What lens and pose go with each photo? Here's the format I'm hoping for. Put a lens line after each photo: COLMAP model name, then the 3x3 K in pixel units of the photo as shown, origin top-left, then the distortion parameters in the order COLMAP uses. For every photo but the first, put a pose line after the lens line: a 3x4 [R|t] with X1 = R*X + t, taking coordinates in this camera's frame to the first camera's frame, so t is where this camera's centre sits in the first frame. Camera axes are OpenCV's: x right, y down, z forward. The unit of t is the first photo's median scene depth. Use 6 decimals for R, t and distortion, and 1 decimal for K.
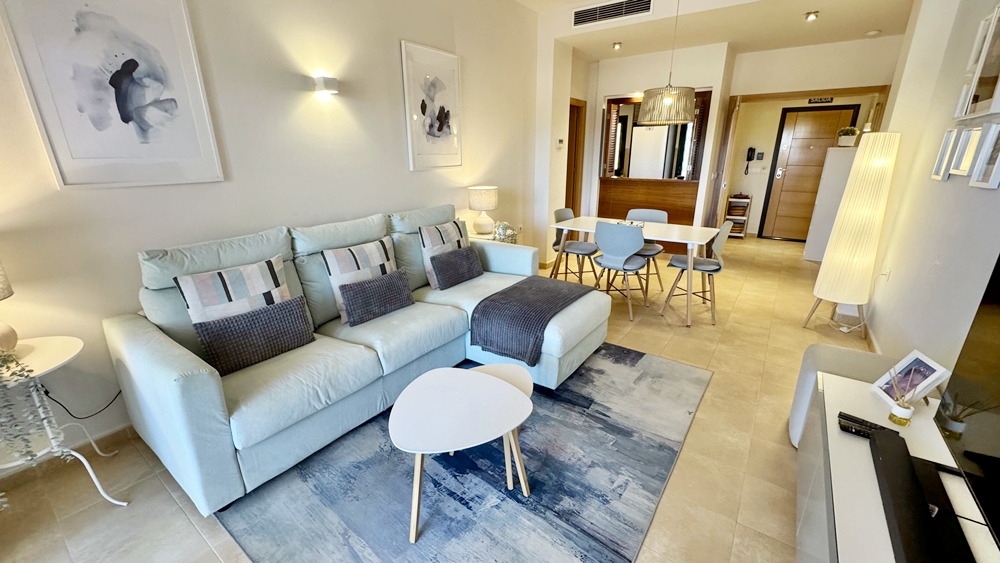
lens RADIAL K [[399.4, 0, 500.0], [0, 399.4, 281.5], [0, 0, 1]] dist [-0.005213, 0.000344]
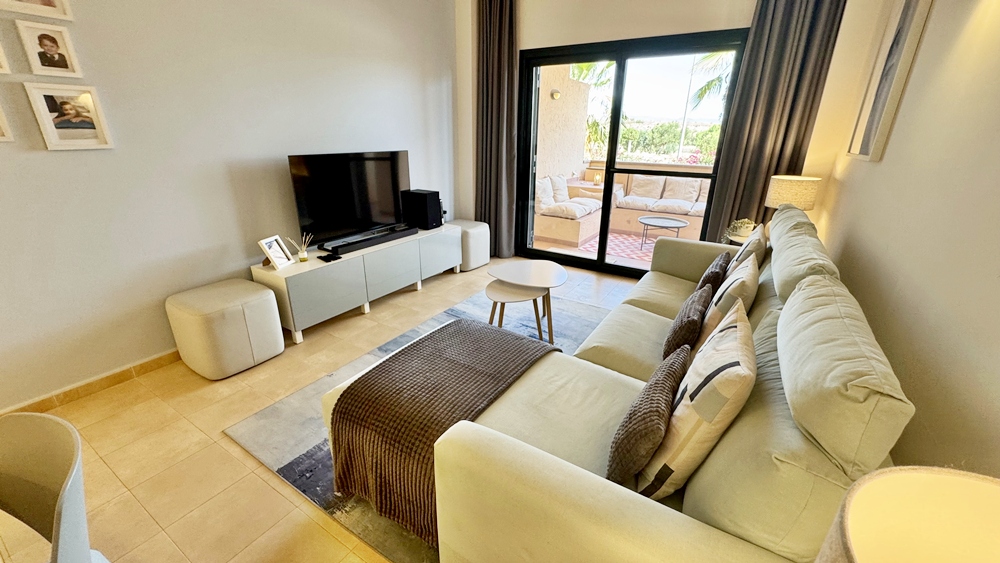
lens RADIAL K [[399.4, 0, 500.0], [0, 399.4, 281.5], [0, 0, 1]] dist [-0.005213, 0.000344]
pose [[-0.998213, 0.013059, -0.058304, 0.060882], [-0.025990, 0.783768, 0.620510, -0.347648], [0.053800, 0.620917, -0.782028, 1.120865]]
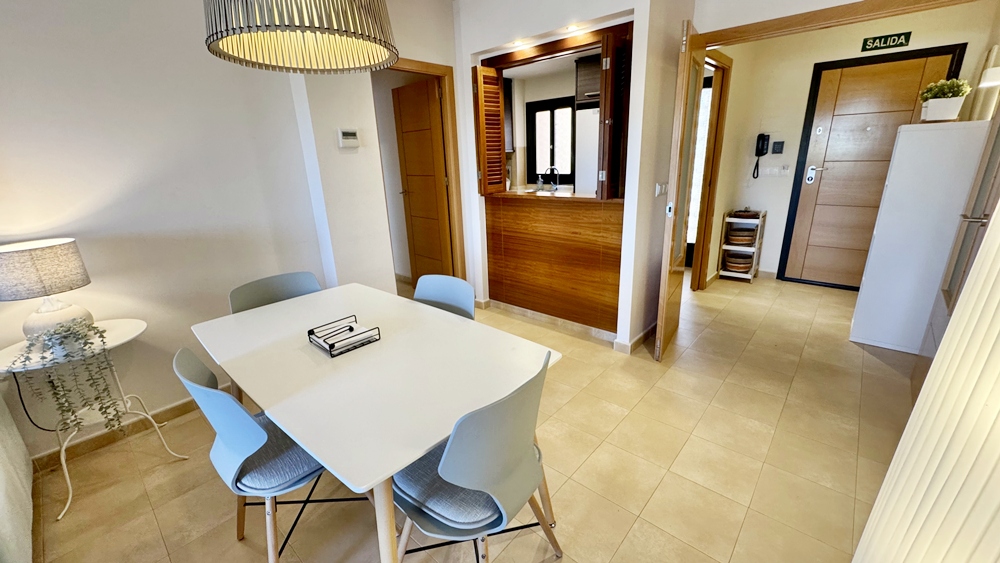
lens RADIAL K [[399.4, 0, 500.0], [0, 399.4, 281.5], [0, 0, 1]] dist [-0.005213, 0.000344]
pose [[0.994054, -0.002401, -0.108862, 0.587852], [0.001940, 0.999989, -0.004348, -0.214977], [0.108871, 0.004111, 0.994047, 0.695663]]
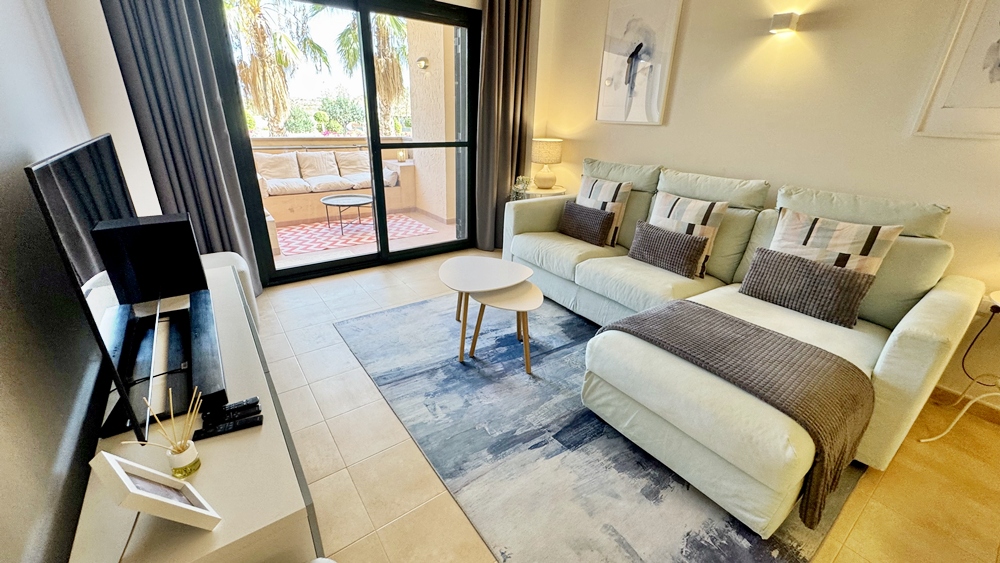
lens RADIAL K [[399.4, 0, 500.0], [0, 399.4, 281.5], [0, 0, 1]] dist [-0.005213, 0.000344]
pose [[-0.308504, 0.361813, -0.879726, 0.552714], [-0.318960, 0.831946, 0.454016, -0.163653], [0.896153, 0.420663, -0.141255, 0.603335]]
